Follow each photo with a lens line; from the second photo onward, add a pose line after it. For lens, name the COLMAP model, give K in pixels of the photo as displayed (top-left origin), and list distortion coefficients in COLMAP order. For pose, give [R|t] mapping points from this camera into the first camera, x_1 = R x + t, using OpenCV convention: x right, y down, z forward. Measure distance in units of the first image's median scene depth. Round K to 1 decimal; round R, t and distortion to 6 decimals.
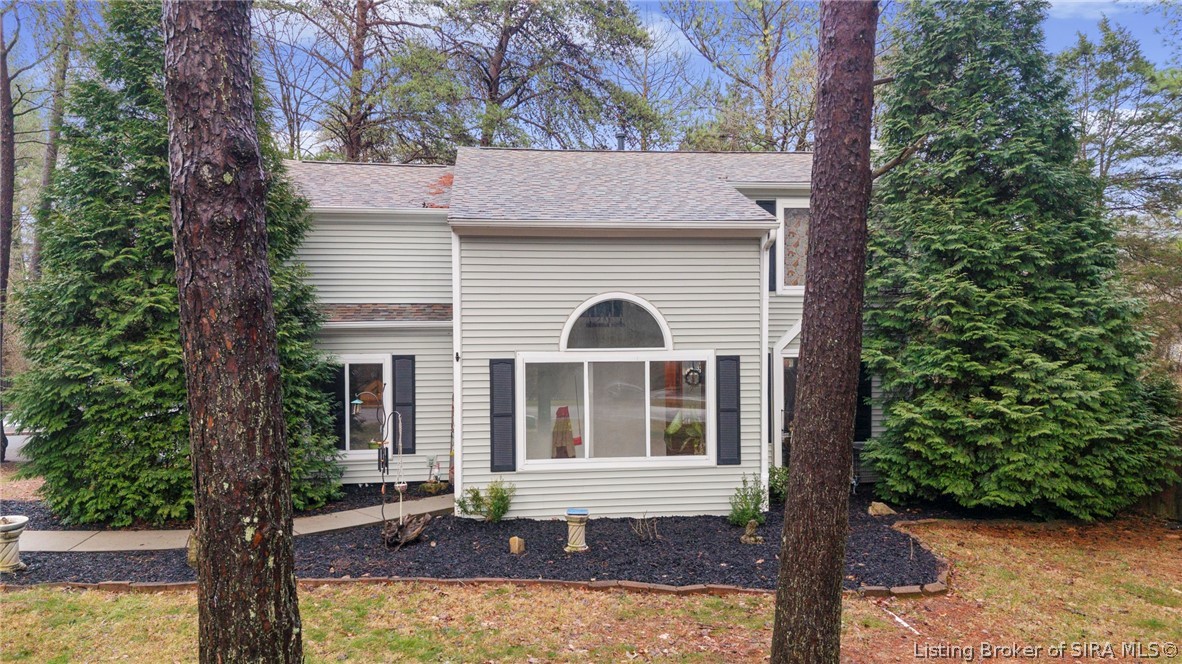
lens RADIAL K [[792.3, 0, 597.0], [0, 792.3, 368.2], [0, 0, 1]] dist [0.015794, -0.025317]
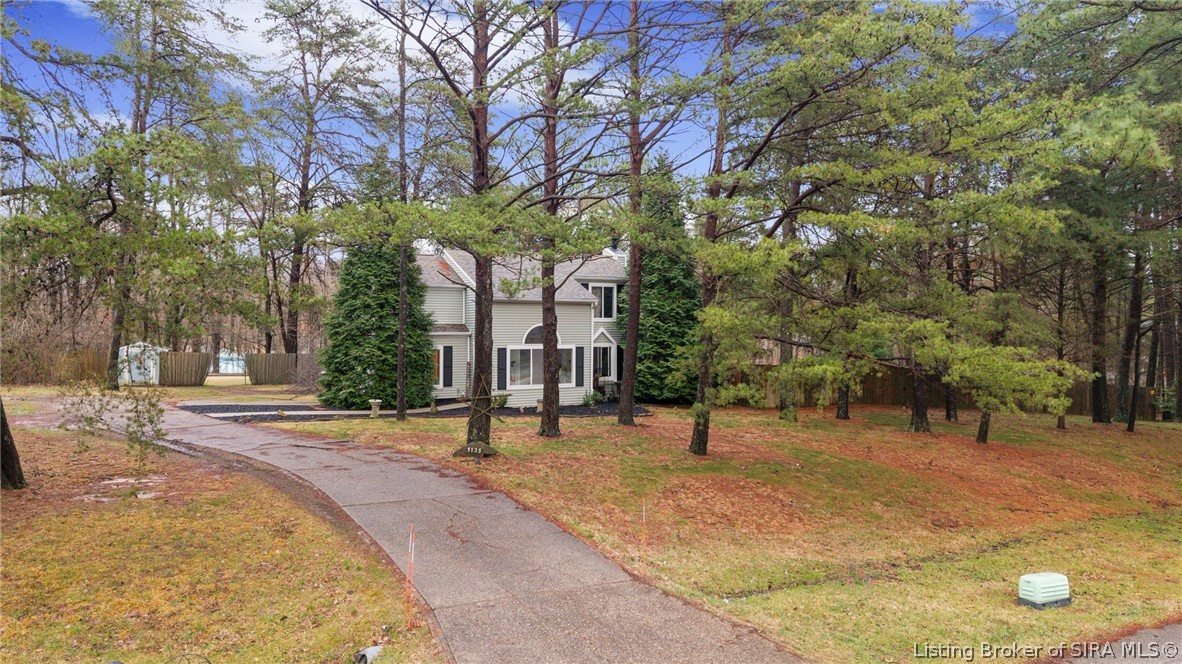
lens RADIAL K [[792.3, 0, 625.7], [0, 792.3, 338.4], [0, 0, 1]] dist [0.015794, -0.025317]
pose [[0.923468, 0.006086, 0.383626, -0.756122], [-0.000984, 0.999908, -0.013493, -0.007982], [-0.383673, 0.012083, 0.923390, -1.628903]]
